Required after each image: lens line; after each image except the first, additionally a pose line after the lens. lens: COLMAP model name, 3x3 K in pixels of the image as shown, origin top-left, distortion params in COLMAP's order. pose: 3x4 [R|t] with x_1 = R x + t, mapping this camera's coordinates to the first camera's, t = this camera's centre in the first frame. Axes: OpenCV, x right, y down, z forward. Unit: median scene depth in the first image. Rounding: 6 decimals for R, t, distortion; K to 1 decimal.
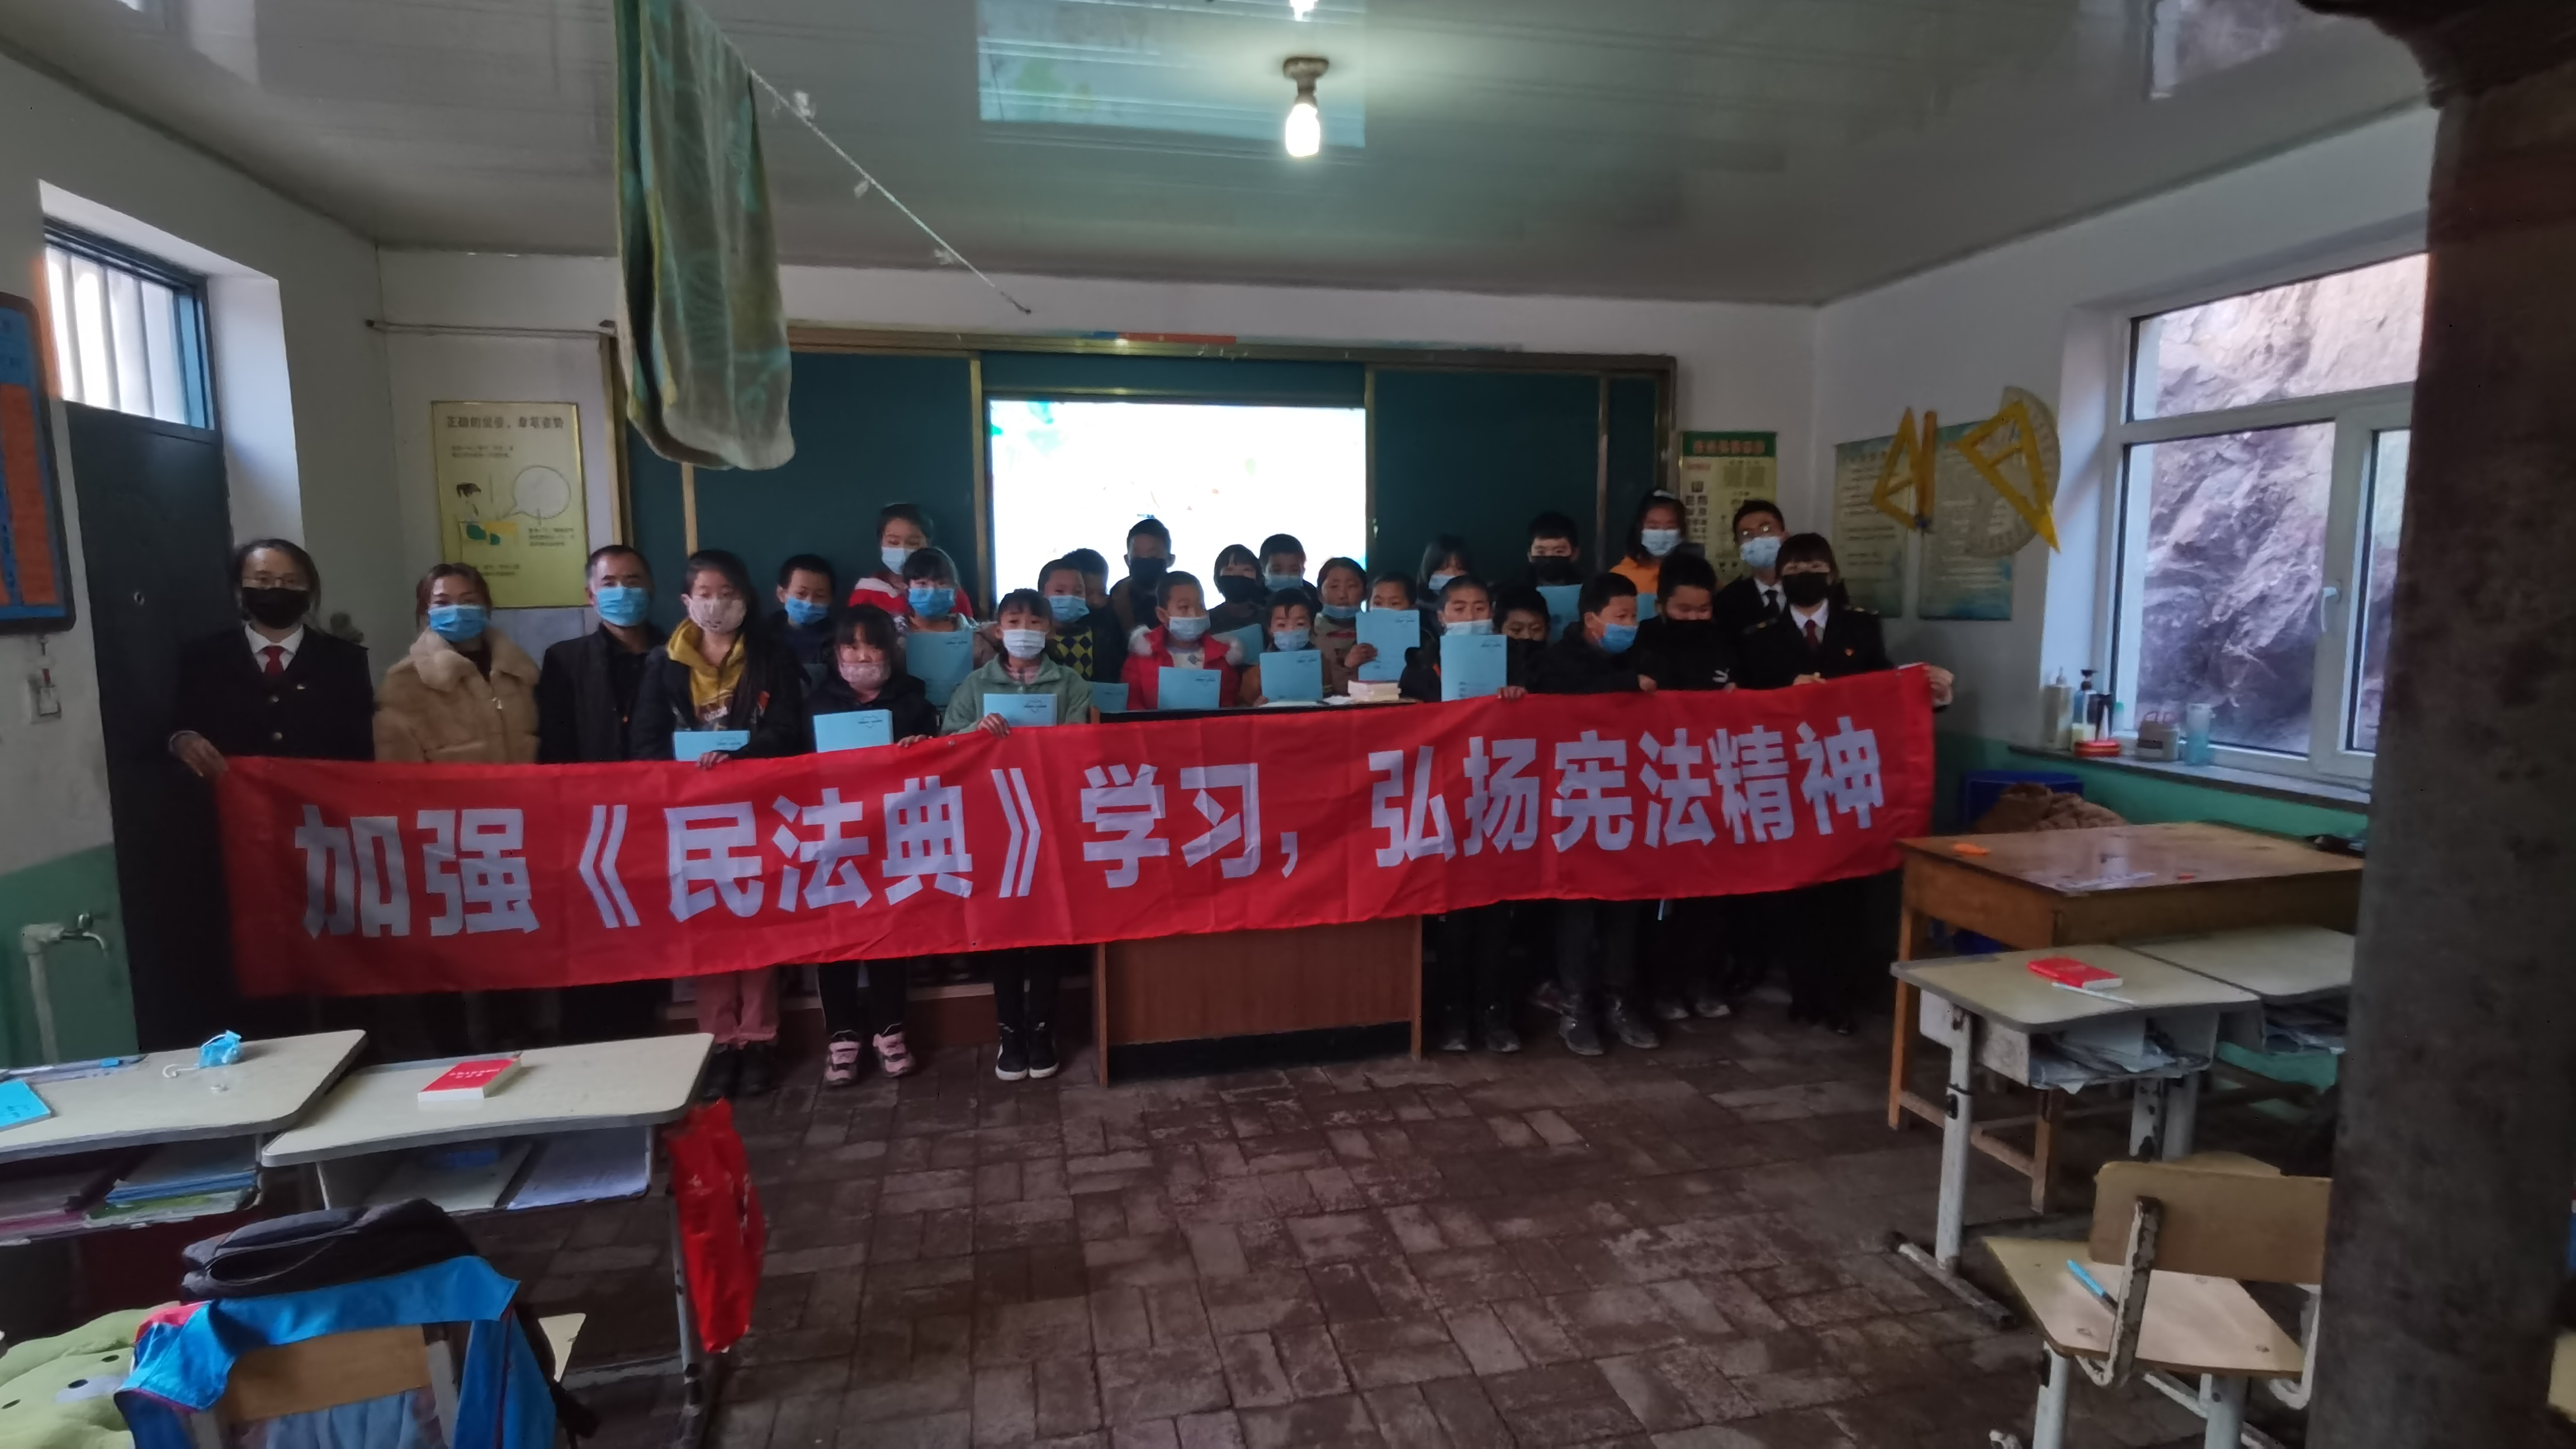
lens RADIAL K [[1331.0, 0, 1288.0], [0, 1331.0, 724.5], [0, 0, 1]] dist [0.004763, 0.000199]
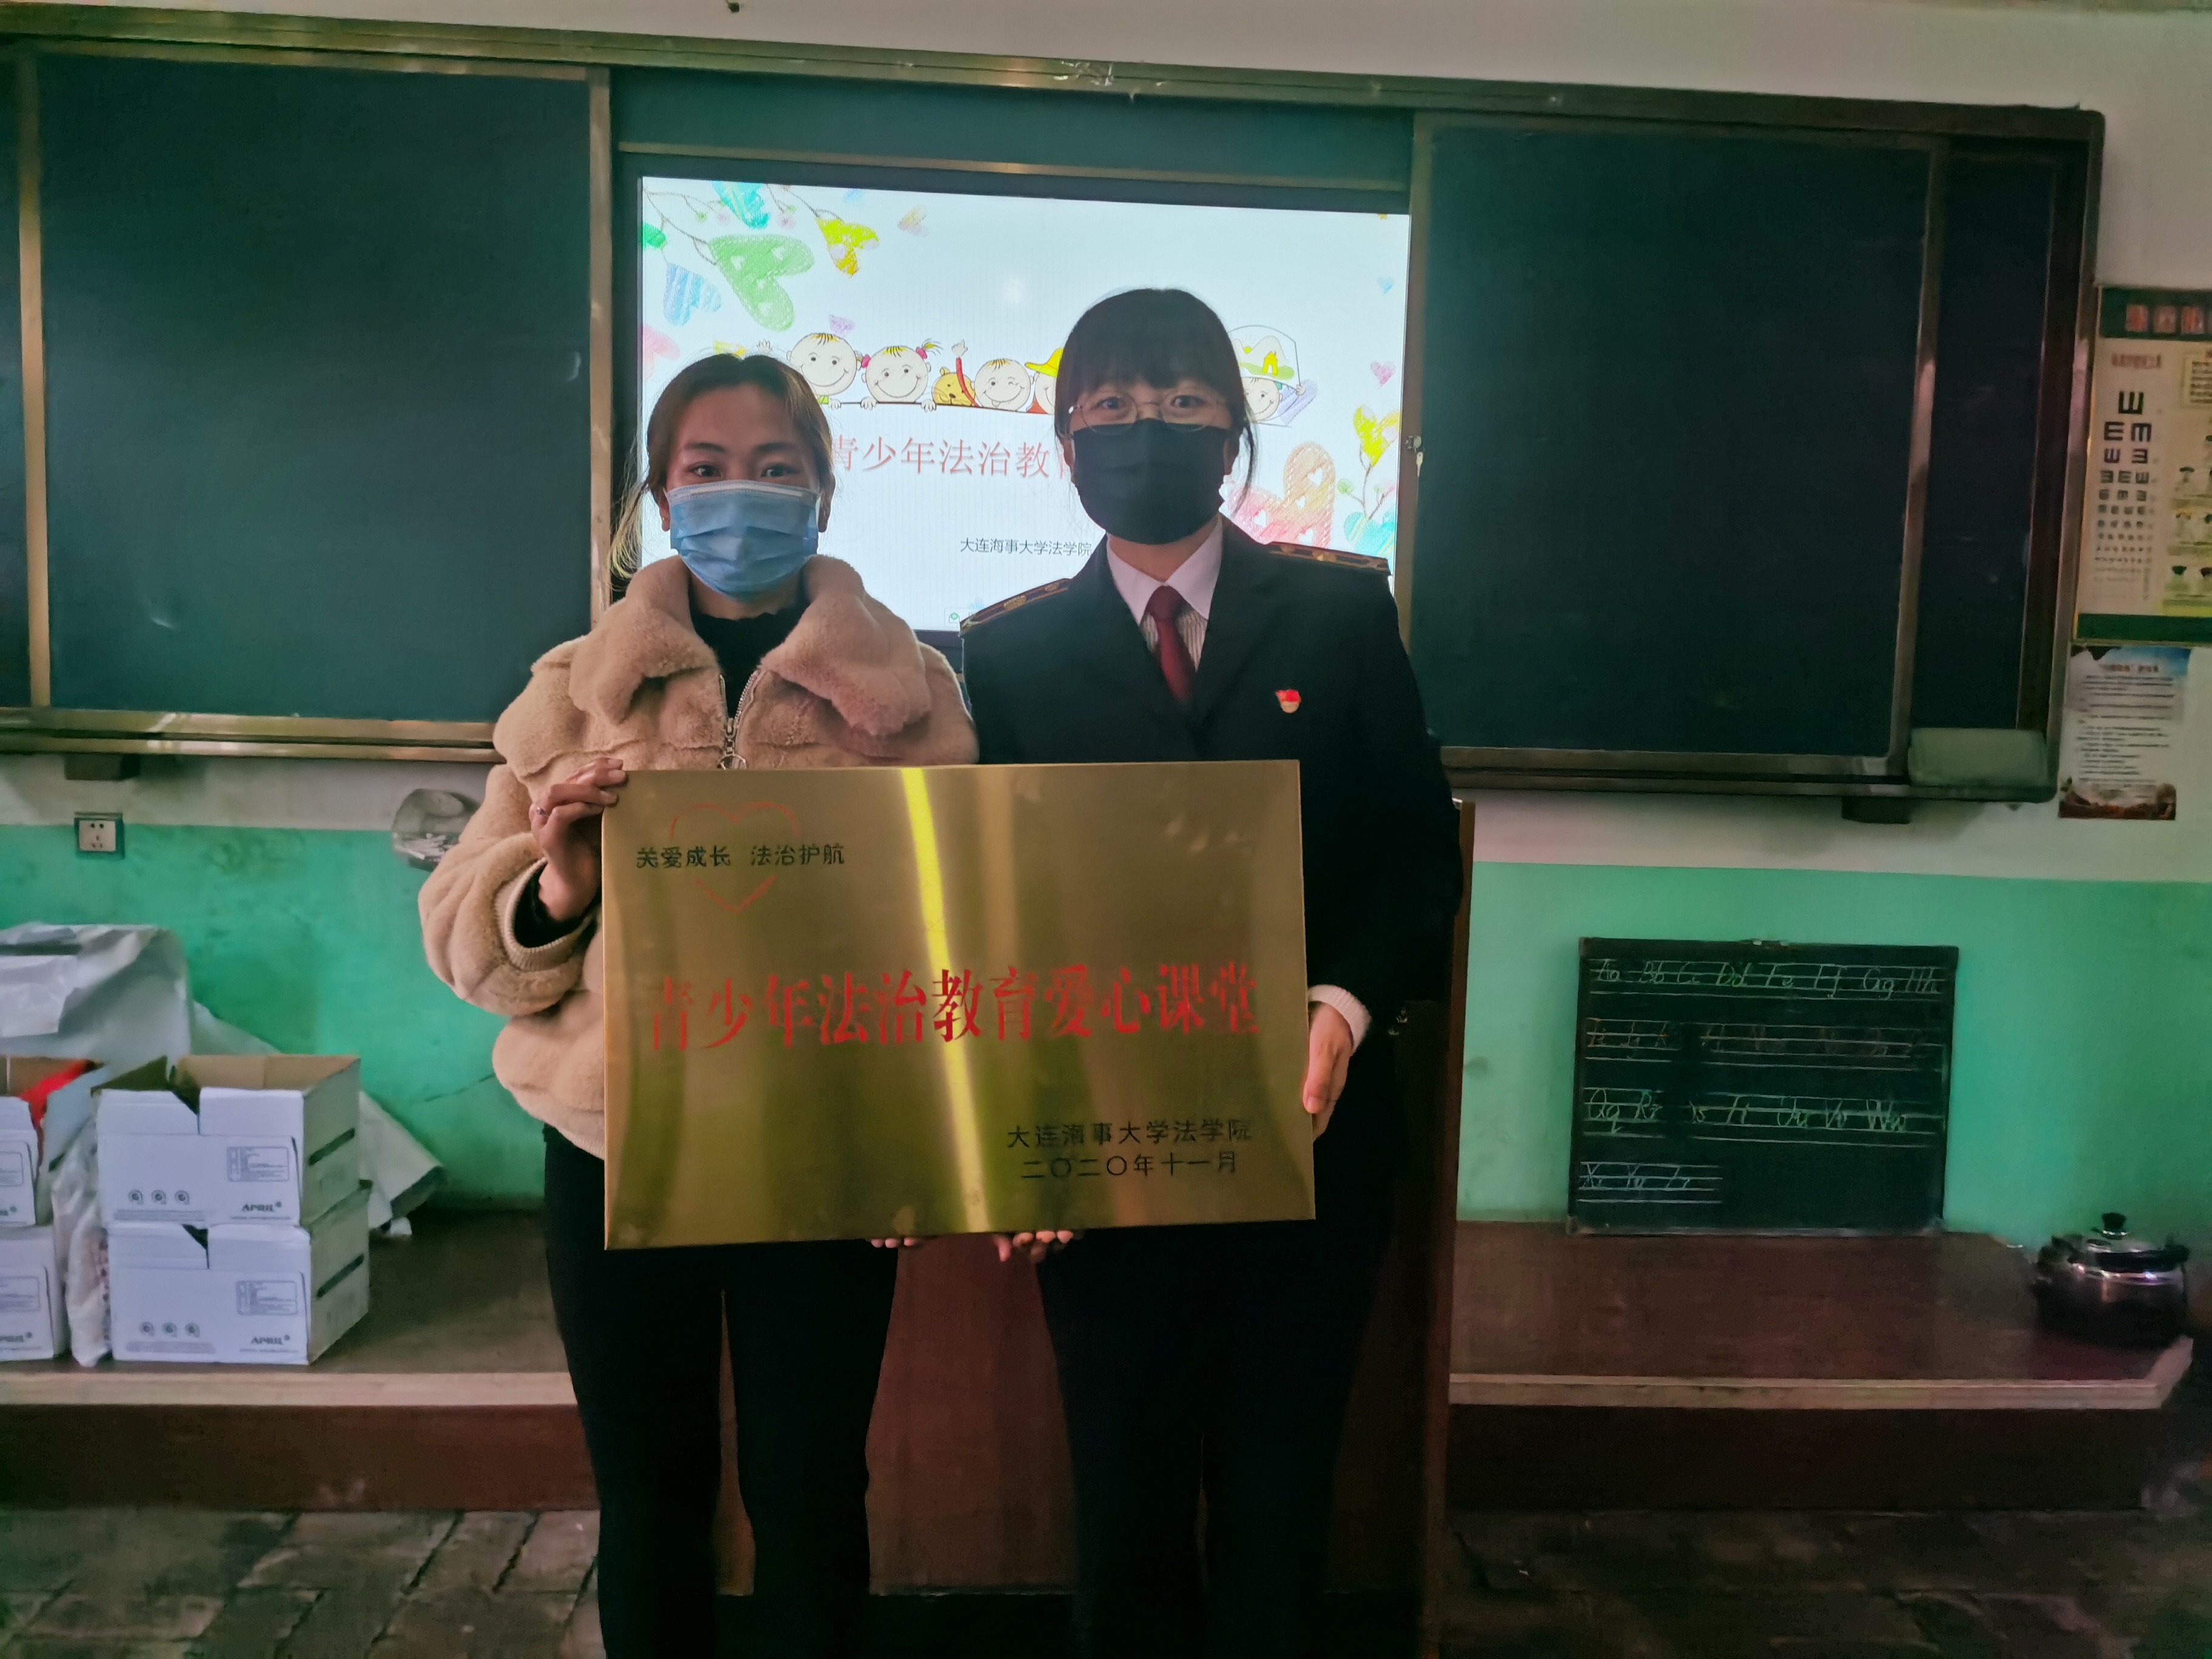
lens RADIAL K [[1705.5, 0, 1100.0], [0, 1705.5, 828.1], [0, 0, 1]] dist [0.073956, -0.095829]
pose [[0.985645, 0.049943, -0.161275, 0.071829], [-0.054305, 0.998265, -0.022752, 0.007103], [0.159858, 0.031184, 0.986647, 0.457946]]
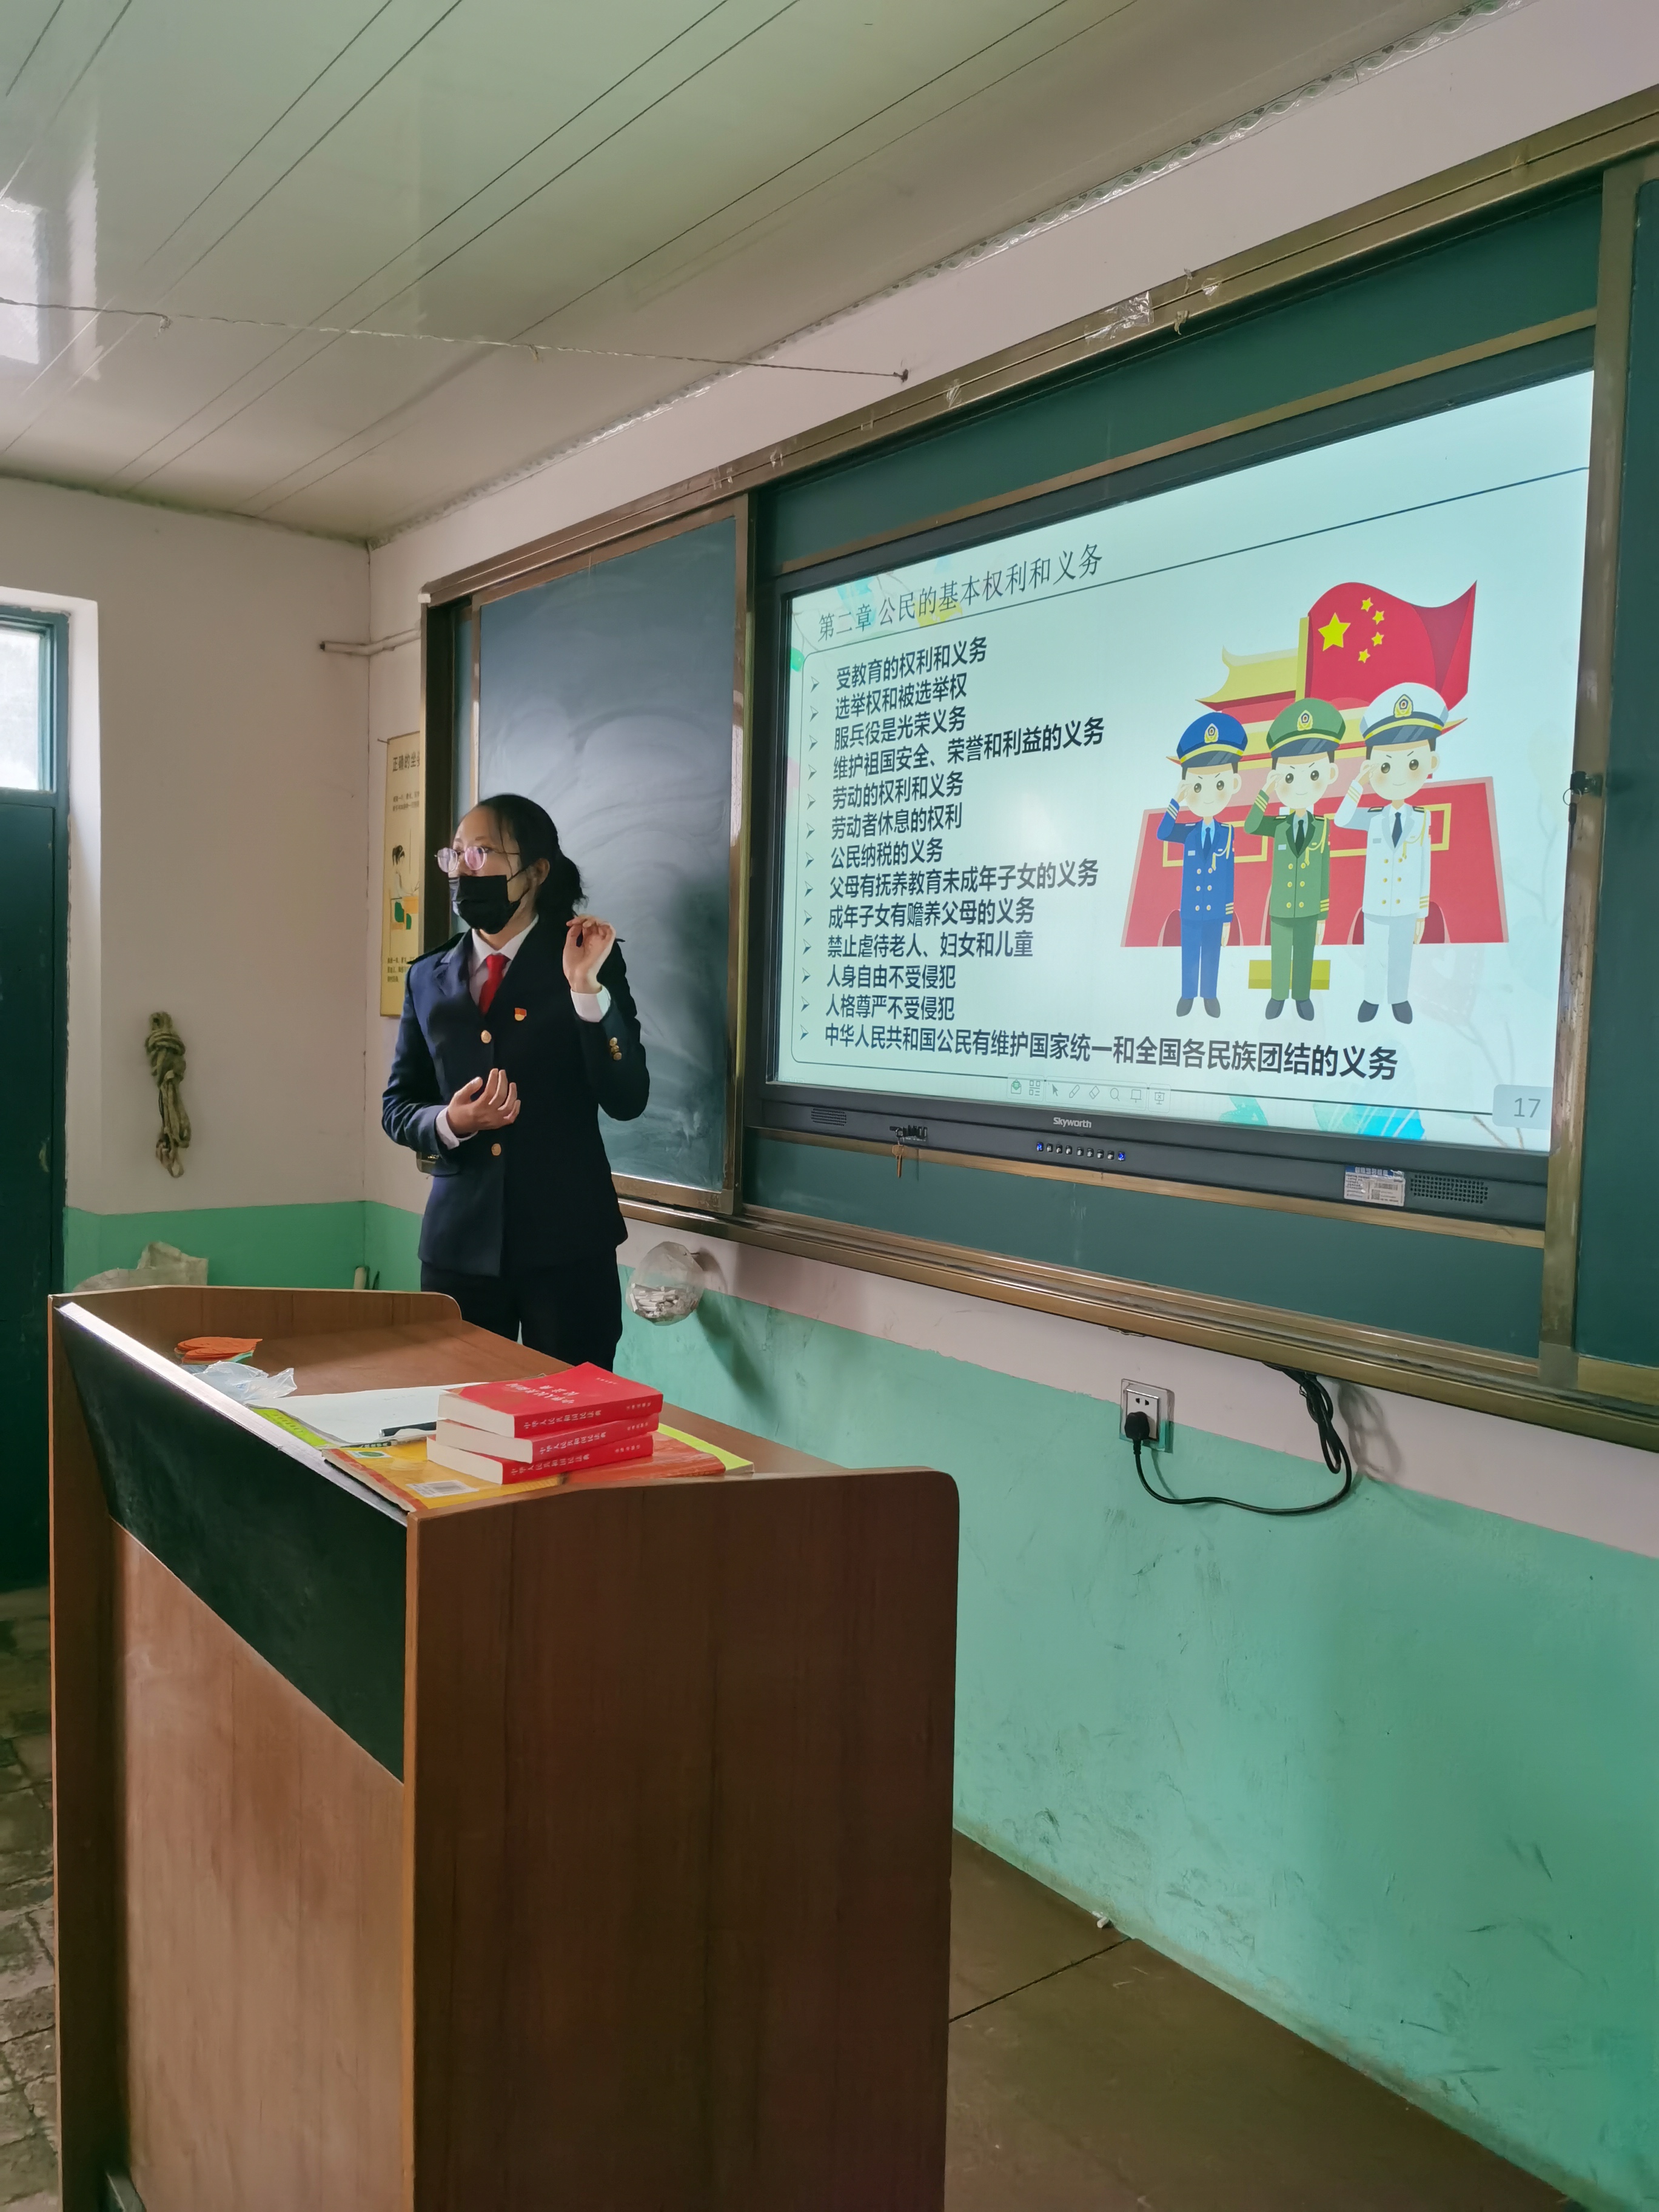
lens RADIAL K [[1705.5, 0, 829.5], [0, 1705.5, 1106.0], [0, 0, 1]] dist [0.073956, -0.095829]
pose [[0.414744, 0.075555, -0.906796, 0.377006], [-0.131227, 0.991096, 0.022560, -0.099588], [0.900426, 0.109639, 0.420966, 0.904664]]
